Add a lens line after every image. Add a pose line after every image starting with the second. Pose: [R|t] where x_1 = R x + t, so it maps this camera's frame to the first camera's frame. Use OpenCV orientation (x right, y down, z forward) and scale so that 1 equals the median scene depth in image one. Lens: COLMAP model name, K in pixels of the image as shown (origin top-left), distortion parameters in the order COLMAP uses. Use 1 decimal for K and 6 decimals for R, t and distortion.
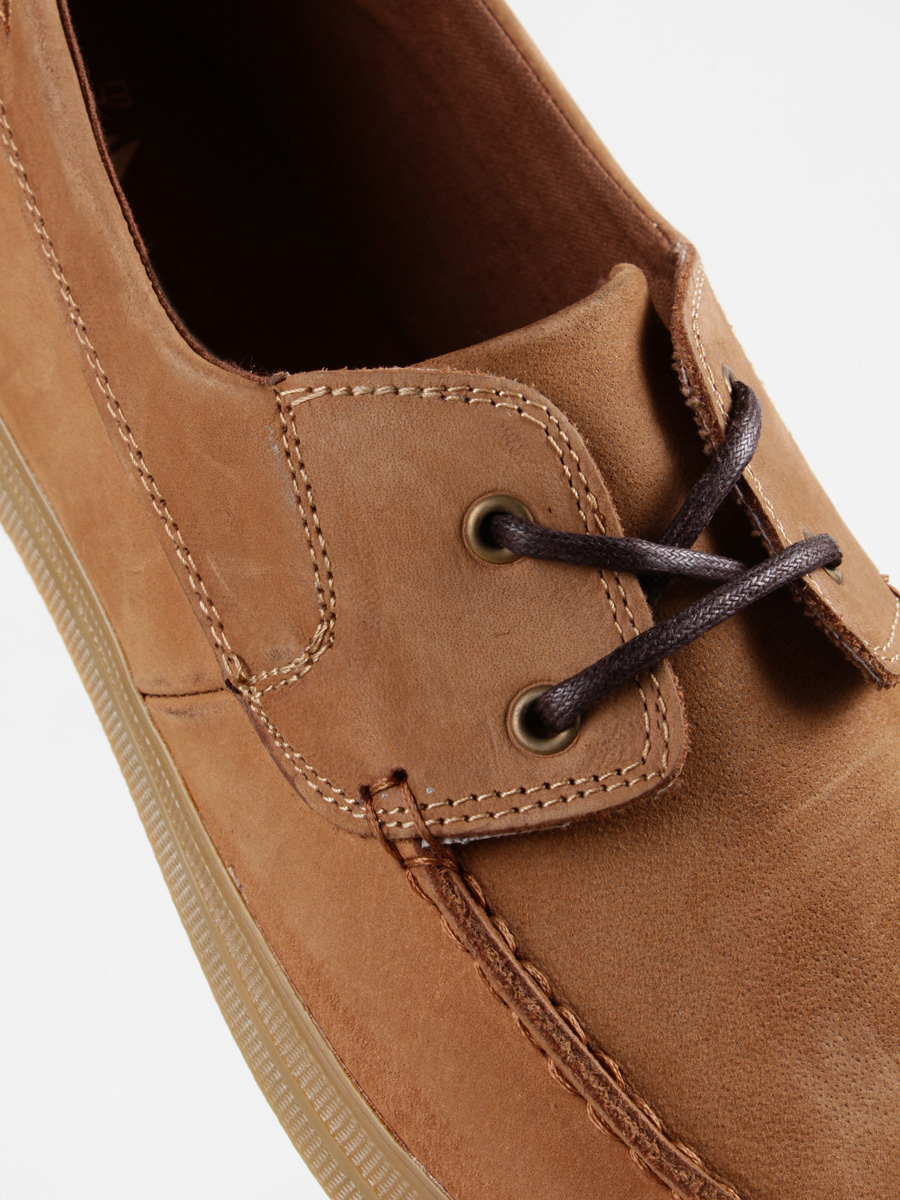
lens RADIAL K [[2950.9, 0, 450.0], [0, 2950.9, 600.0], [0, 0, 1]] dist [0.055040, -0.537263]
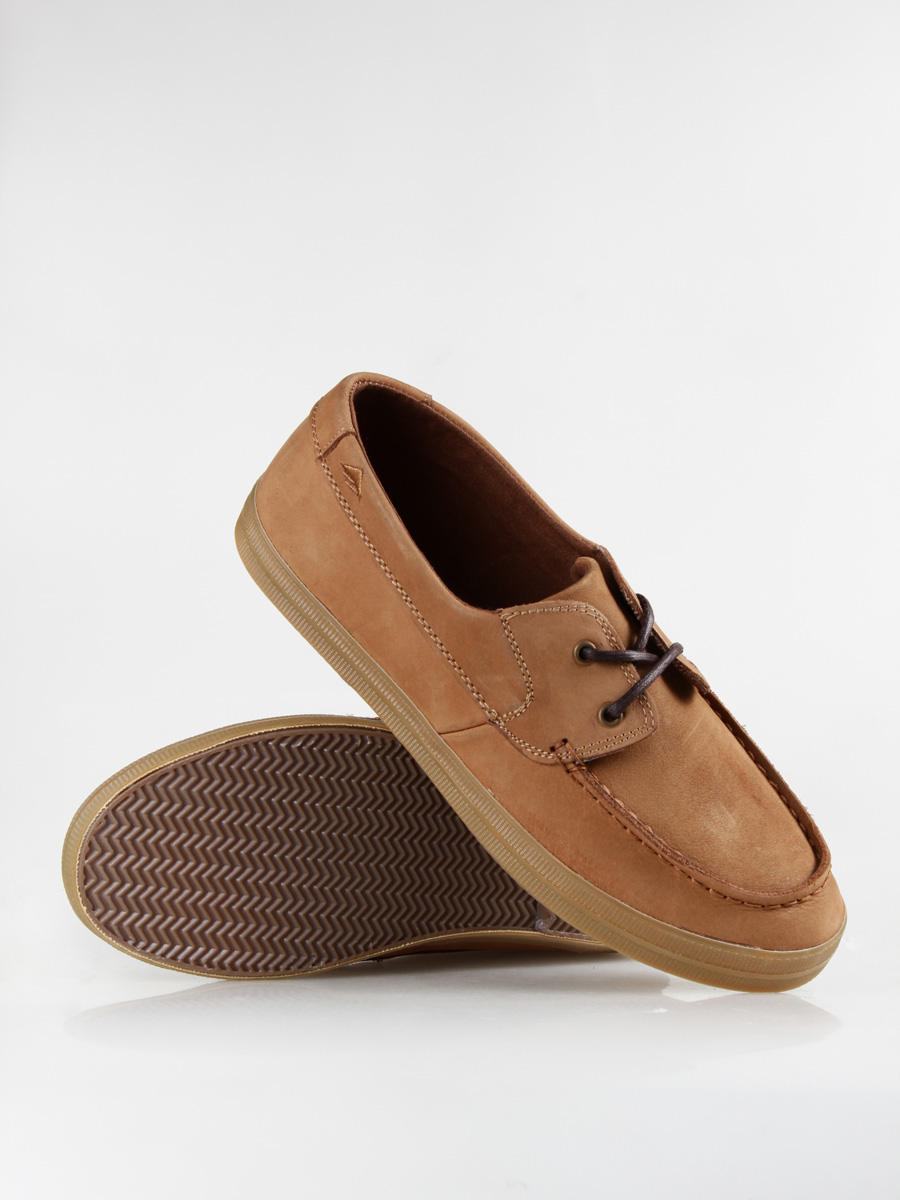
lens RADIAL K [[2976.9, 0, 450.0], [0, 2976.9, 600.0], [0, 0, 1]] dist [-0.118659, -0.188423]
pose [[0.949477, -0.117261, 0.291106, -0.945026], [0.135734, 0.989767, -0.044022, 0.035019], [-0.282964, 0.081311, 0.955678, -1.751975]]
